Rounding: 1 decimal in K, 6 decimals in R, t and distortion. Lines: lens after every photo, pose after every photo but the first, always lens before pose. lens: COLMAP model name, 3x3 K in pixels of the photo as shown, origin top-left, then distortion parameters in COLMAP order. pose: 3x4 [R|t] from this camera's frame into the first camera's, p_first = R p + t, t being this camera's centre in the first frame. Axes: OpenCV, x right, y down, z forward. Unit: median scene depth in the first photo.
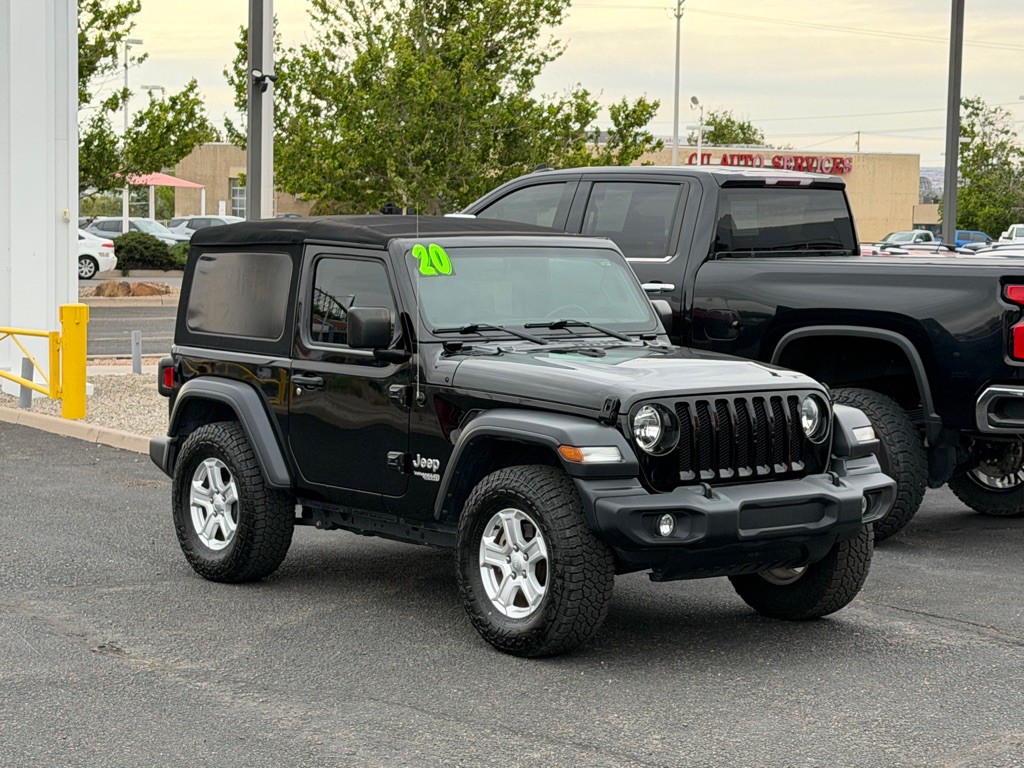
lens RADIAL K [[2296.4, 0, 514.6], [0, 2296.4, 373.7], [0, 0, 1]] dist [0.146590, 0.000000]
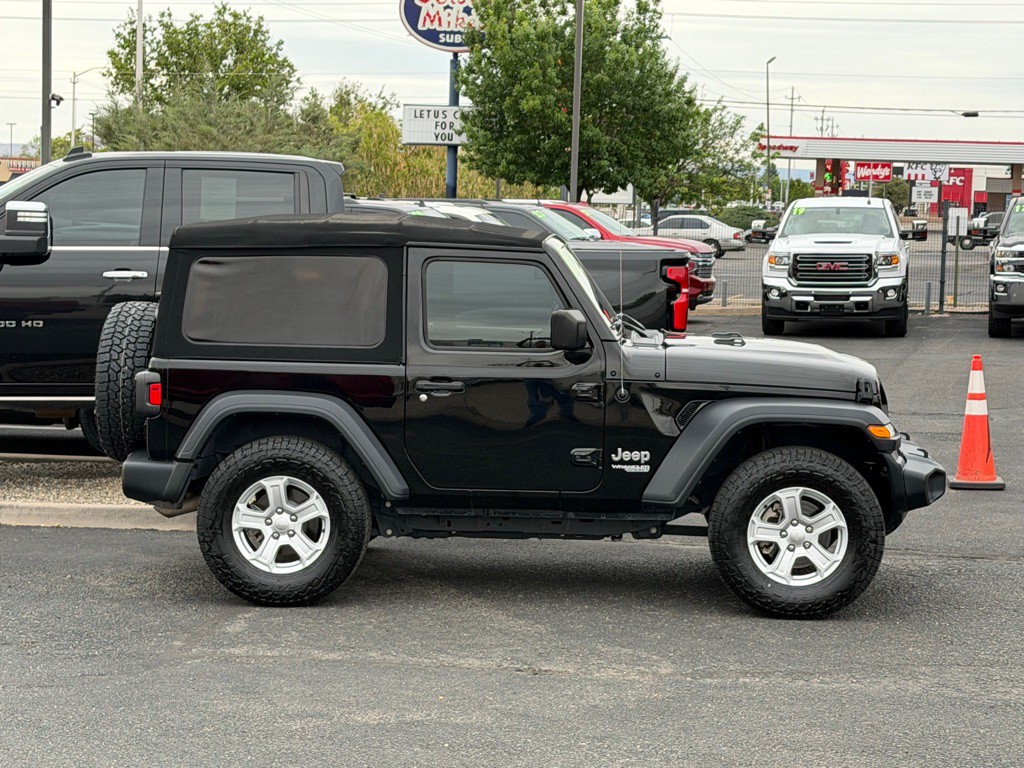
lens RADIAL K [[2296.4, 0, 504.5], [0, 2296.4, 375.5], [0, 0, 1]] dist [0.146590, 0.000000]
pose [[0.669469, -0.061212, 0.740314, -0.760077], [0.044488, 0.998114, 0.042298, -0.039781], [-0.741507, 0.004618, 0.670929, 0.305269]]
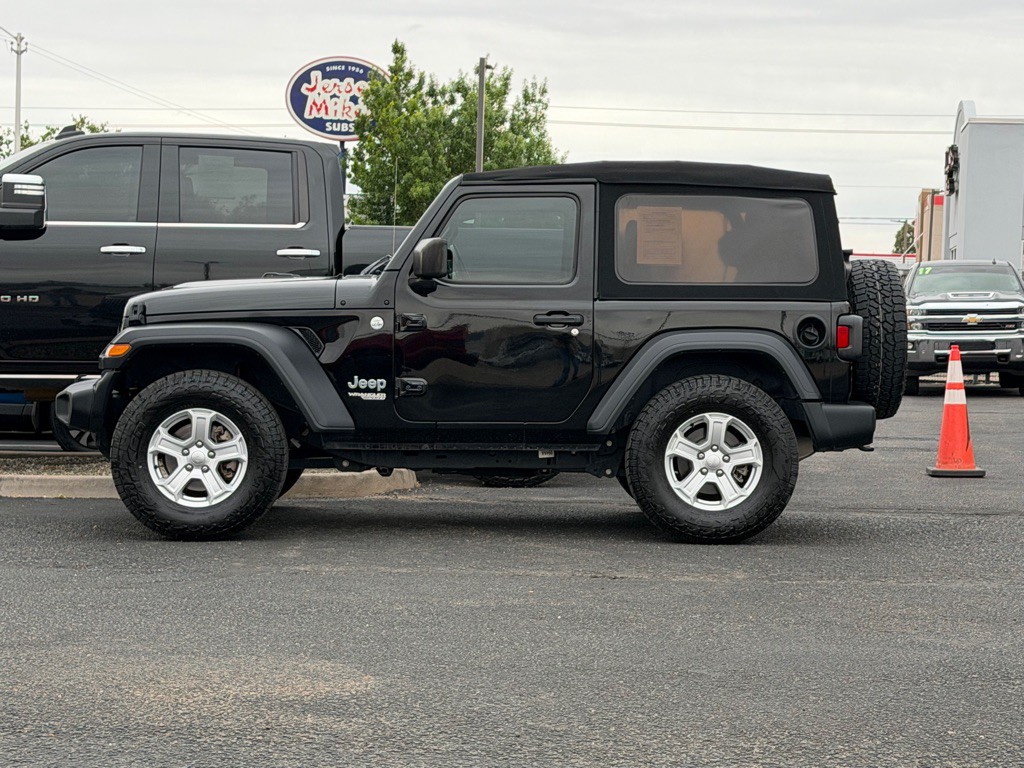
lens RADIAL K [[2296.4, 0, 538.1], [0, 2296.4, 373.6], [0, 0, 1]] dist [0.146590, 0.000000]
pose [[0.607783, -0.021680, 0.793808, -0.814234], [0.047429, 0.998834, -0.009035, 0.034758], [-0.792686, 0.043141, 0.608102, 0.369534]]
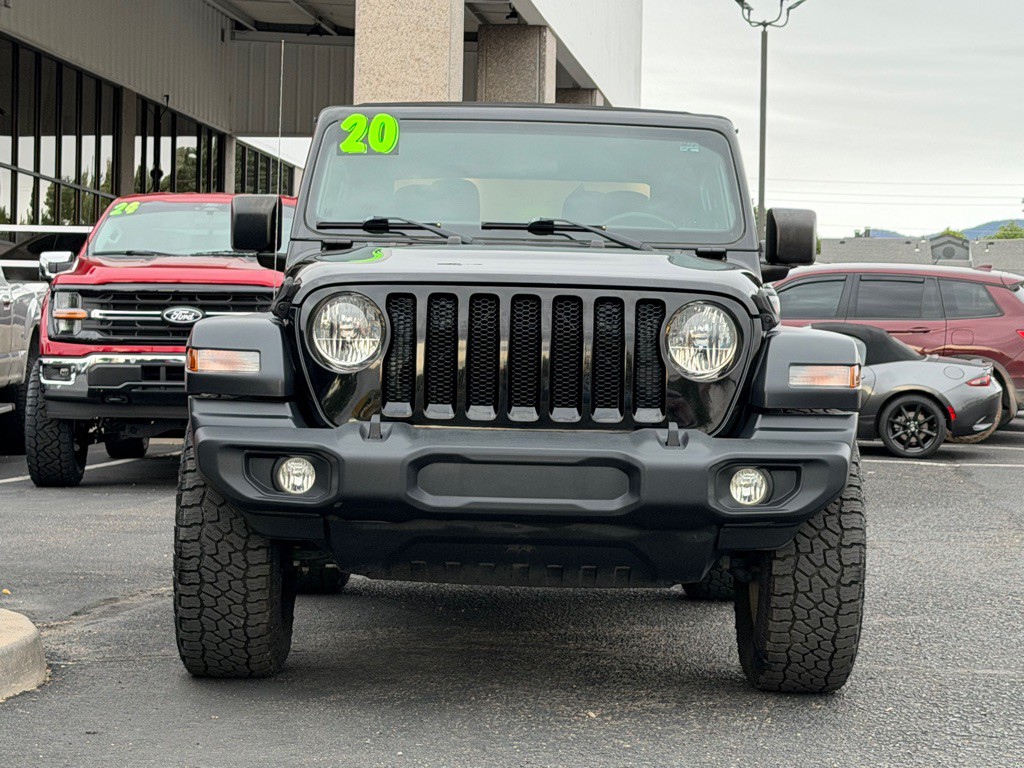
lens RADIAL K [[2296.4, 0, 513.2], [0, 2296.4, 382.5], [0, 0, 1]] dist [0.146590, 0.000000]
pose [[0.785678, 0.015701, -0.618437, 0.407484], [-0.059687, 0.996938, -0.050518, 0.055844], [0.615750, 0.076604, 0.784209, 0.440823]]
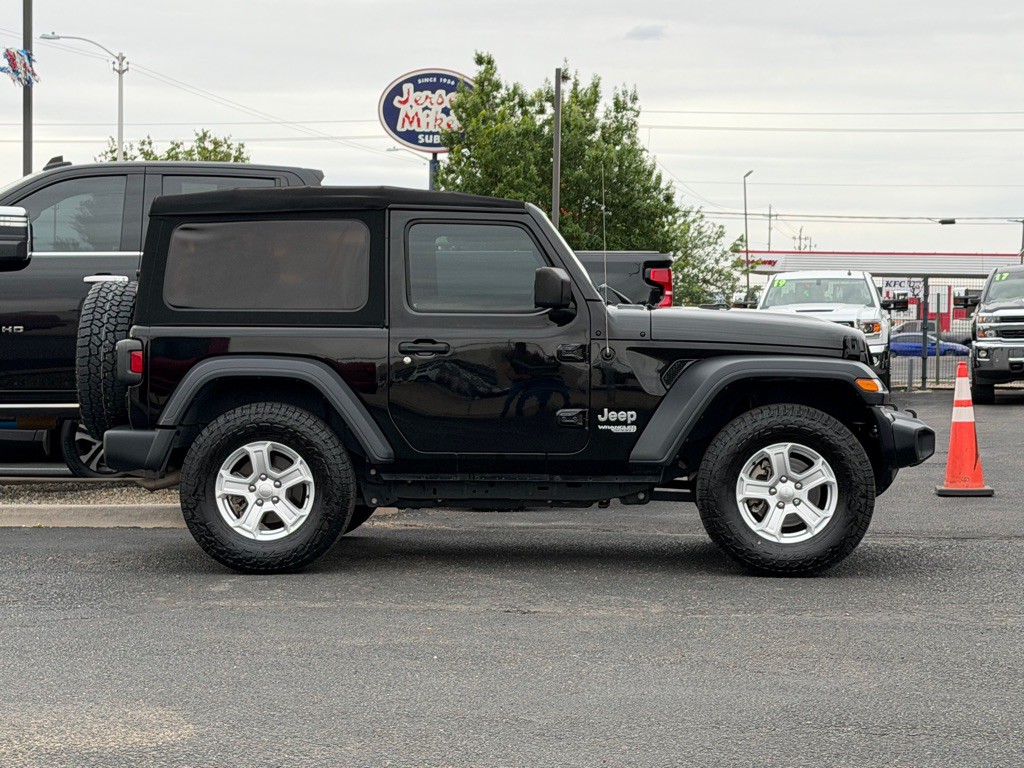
lens RADIAL K [[2296.4, 0, 494.0], [0, 2296.4, 397.3], [0, 0, 1]] dist [0.146590, 0.000000]
pose [[0.666497, -0.034995, 0.744686, -0.758358], [0.058001, 0.998304, -0.004997, 0.028955], [-0.743248, 0.046523, 0.667396, 0.312864]]
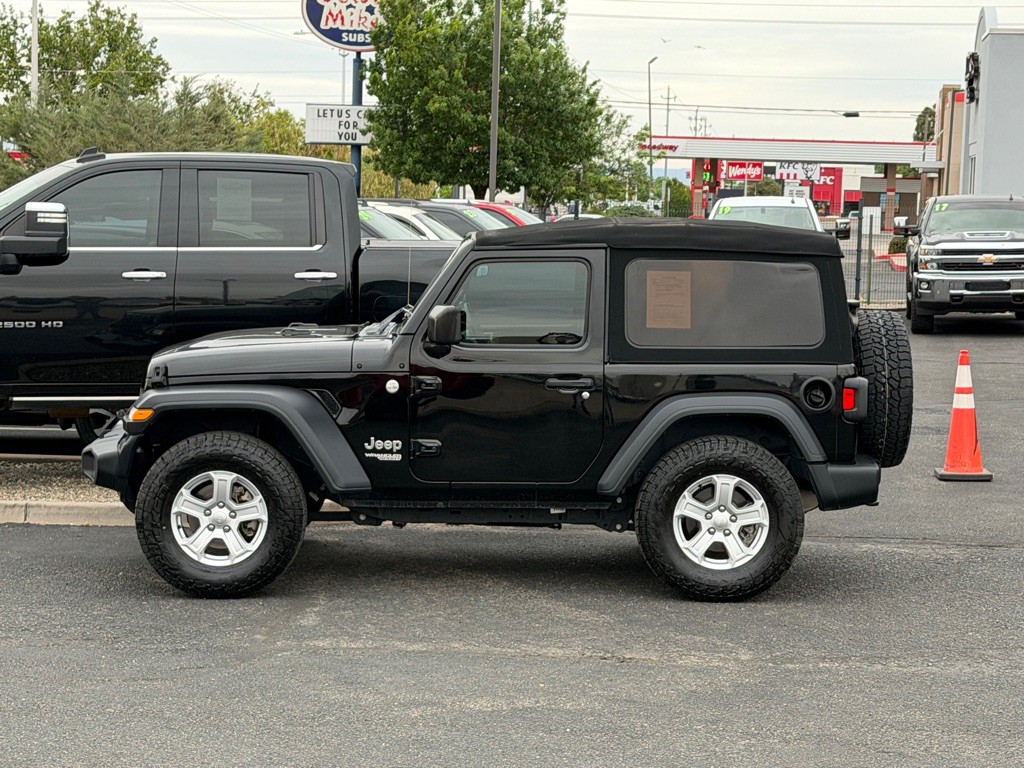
lens RADIAL K [[2296.4, 0, 513.1], [0, 2296.4, 389.4], [0, 0, 1]] dist [0.146590, 0.000000]
pose [[0.622438, -0.070263, 0.779509, -0.827144], [0.048054, 0.997514, 0.051543, -0.043355], [-0.781193, 0.005376, 0.624267, 0.351723]]
